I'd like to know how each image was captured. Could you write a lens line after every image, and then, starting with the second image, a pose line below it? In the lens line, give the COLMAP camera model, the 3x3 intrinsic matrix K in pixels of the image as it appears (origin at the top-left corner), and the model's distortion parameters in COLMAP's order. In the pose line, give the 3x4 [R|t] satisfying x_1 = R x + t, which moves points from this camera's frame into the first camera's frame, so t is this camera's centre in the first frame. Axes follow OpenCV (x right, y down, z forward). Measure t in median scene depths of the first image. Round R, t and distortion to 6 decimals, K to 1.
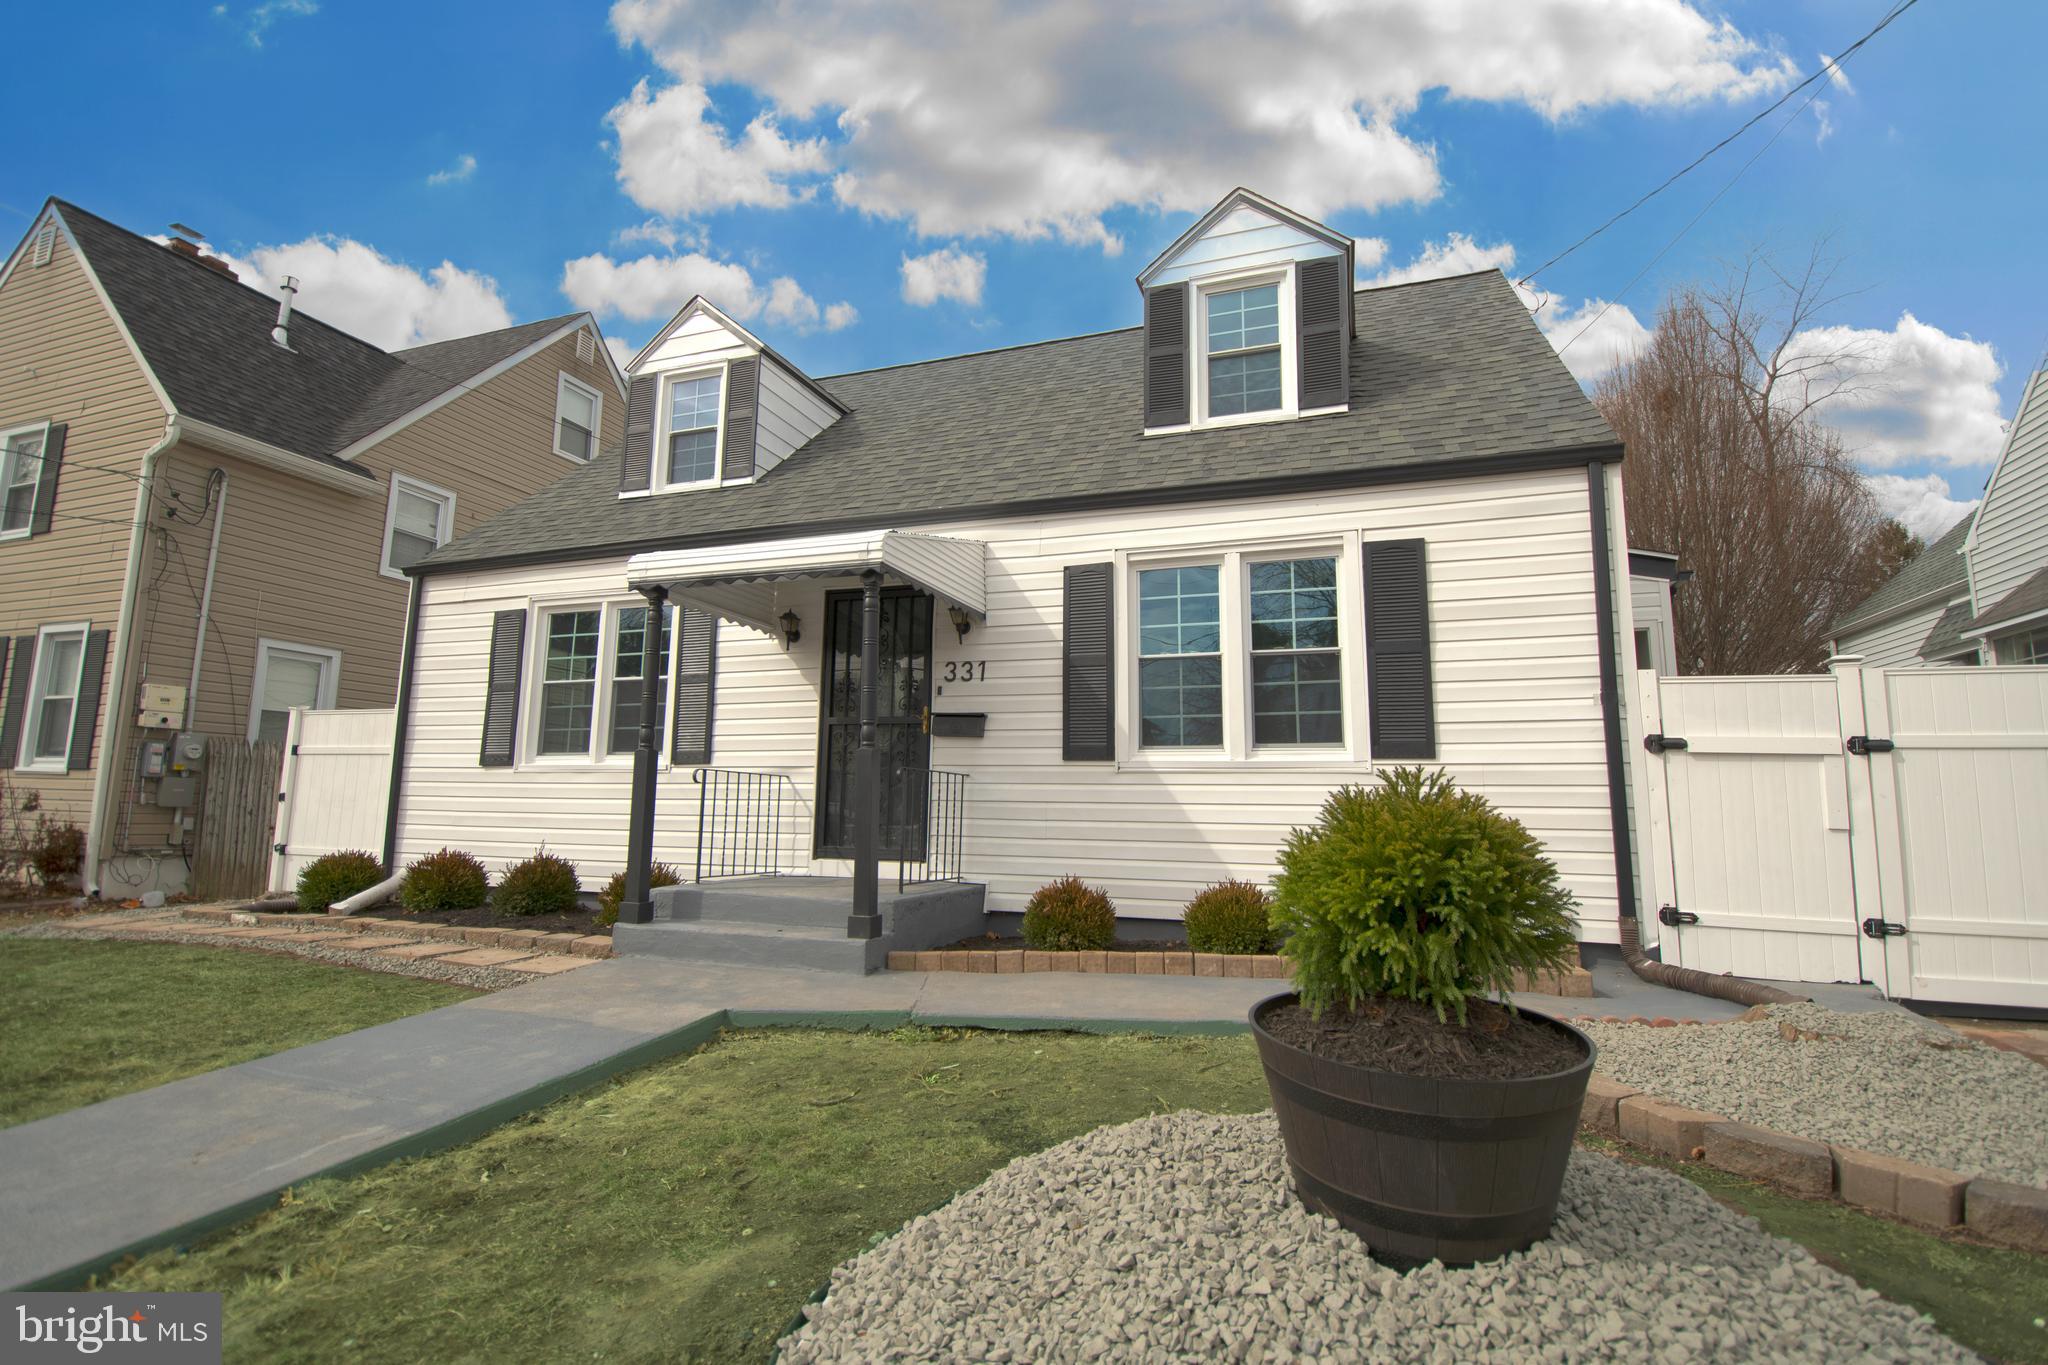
lens RADIAL K [[962.4, 0, 1024.0], [0, 962.4, 682.5], [0, 0, 1]] dist [-0.000413, -0.001008]
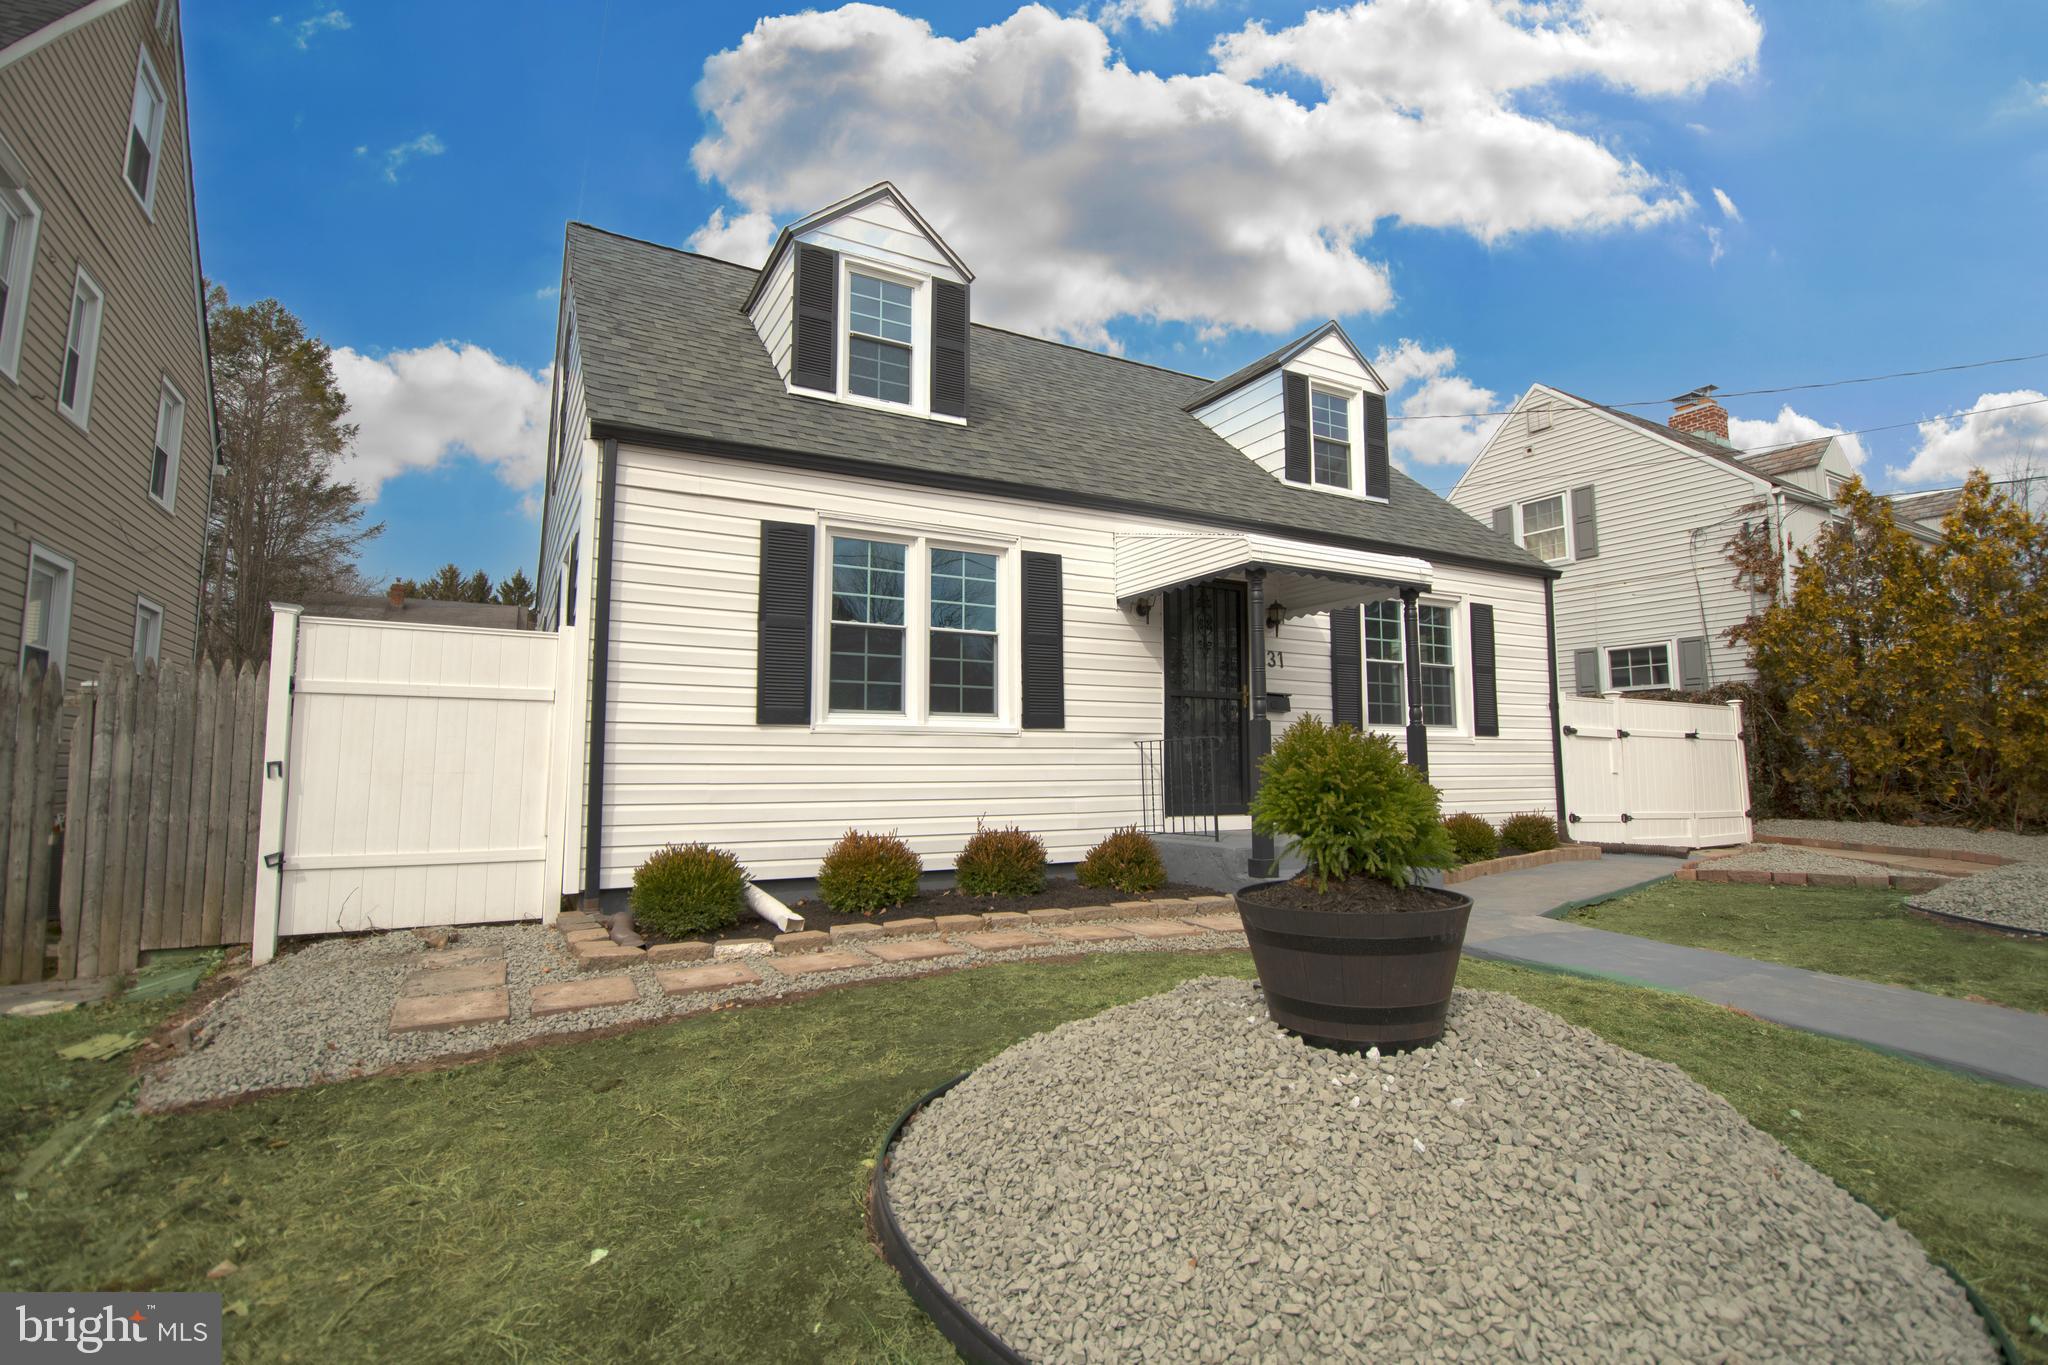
lens RADIAL K [[962.4, 0, 1024.0], [0, 962.4, 682.5], [0, 0, 1]] dist [-0.000413, -0.001008]
pose [[0.661309, 0.053085, 0.748233, -1.122917], [-0.083649, 0.996490, 0.003232, 0.038787], [-0.745435, -0.064726, 0.663428, 0.391862]]
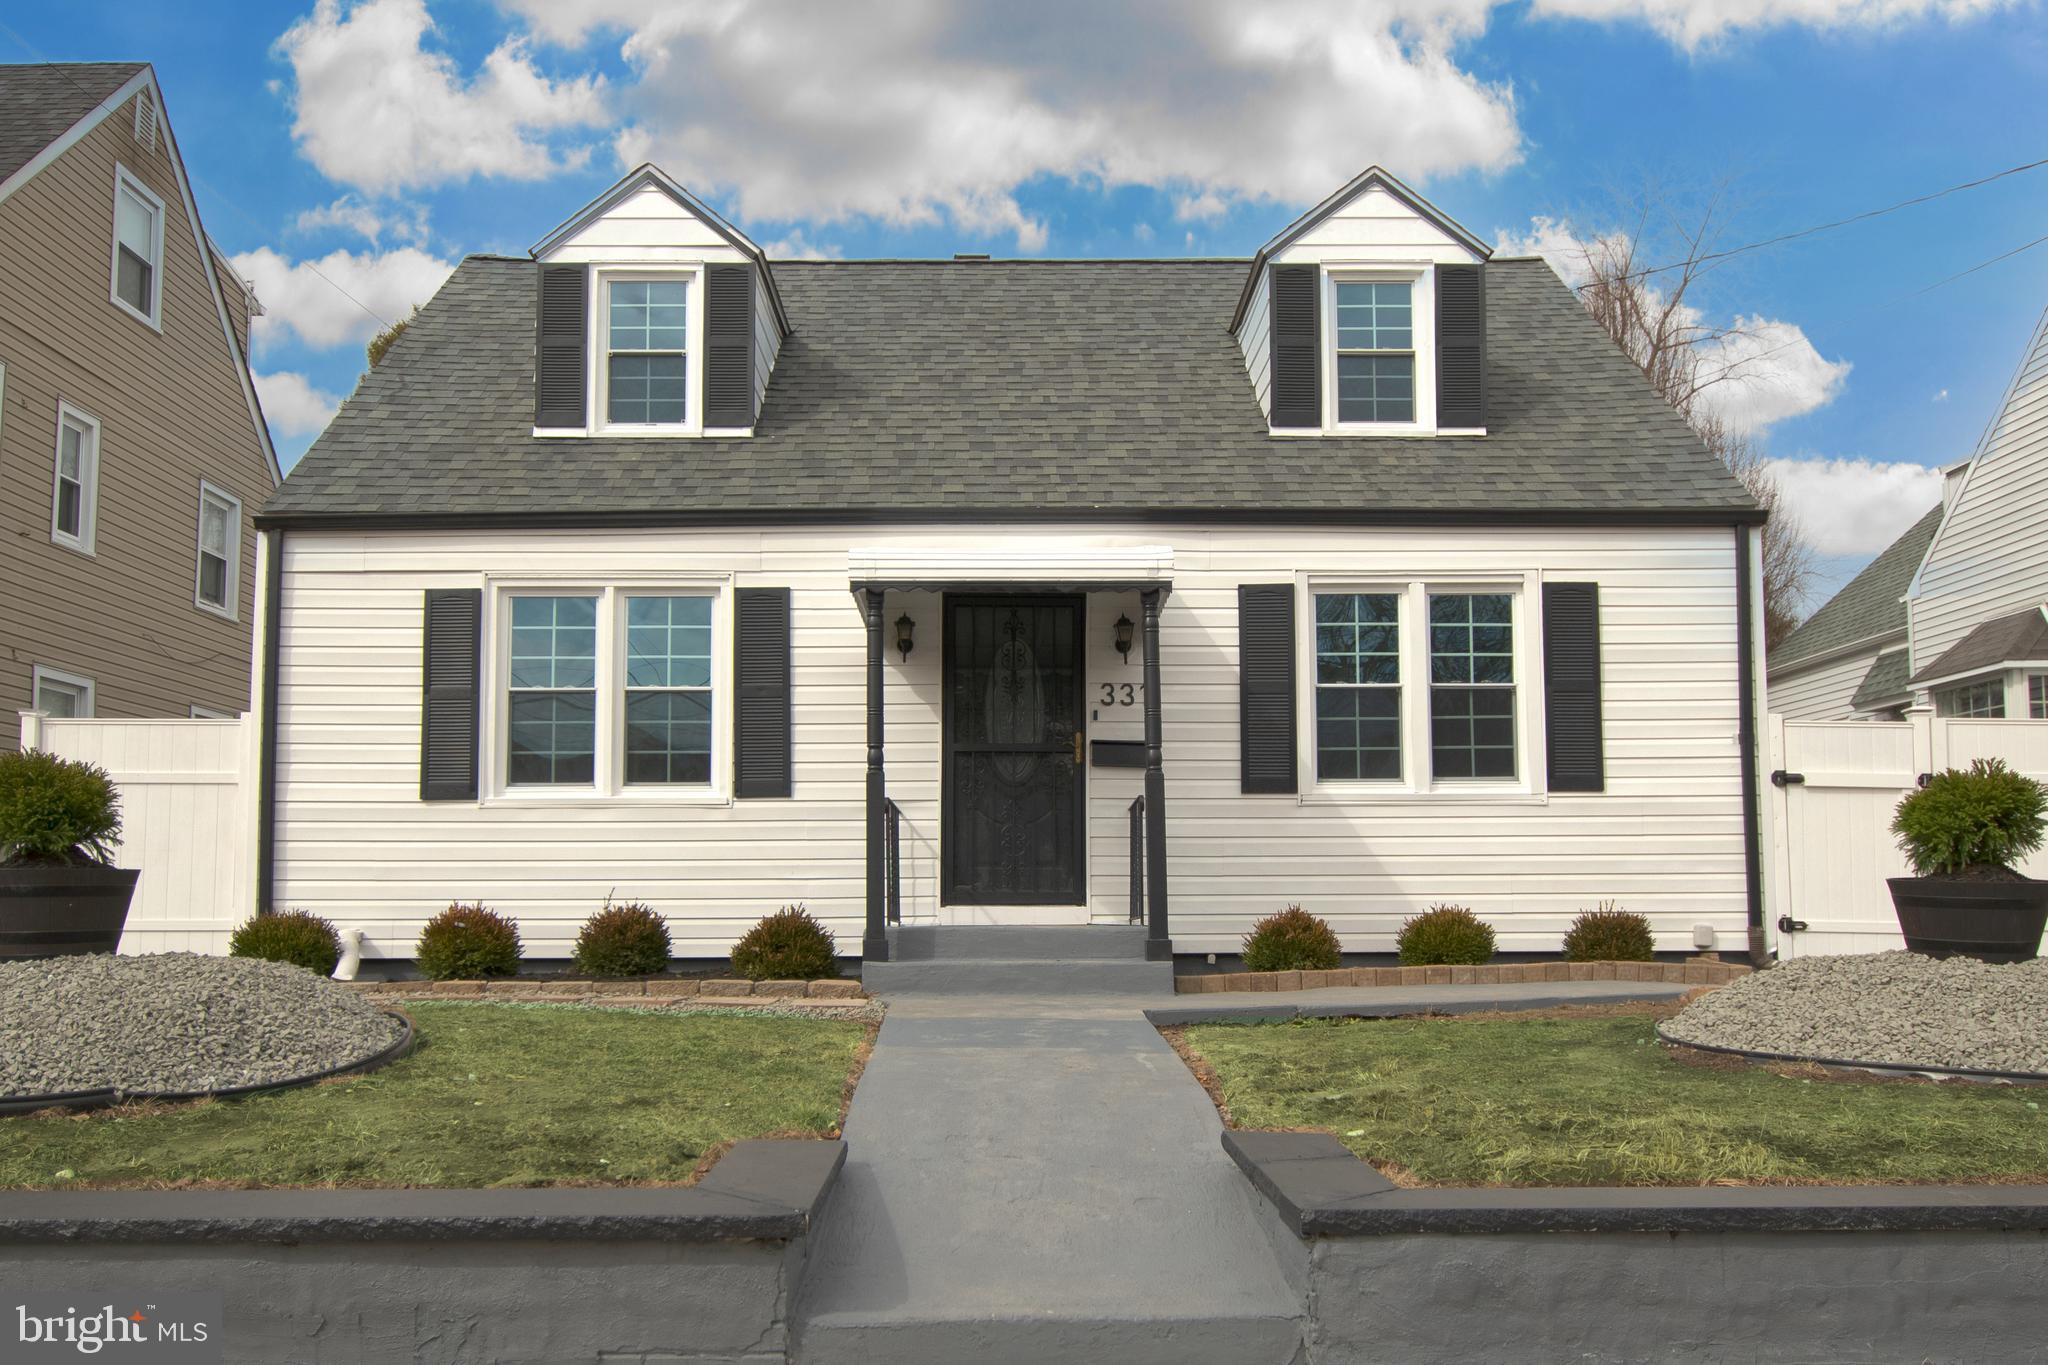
lens RADIAL K [[1237.0, 0, 1022.8], [0, 1237.0, 814.0], [0, 0, 1]] dist [0.004434, -0.000017]
pose [[0.937391, -0.009778, 0.348142, -0.524335], [-0.028290, 0.994165, 0.104094, -0.017263], [-0.347128, -0.107426, 0.931645, -0.056228]]
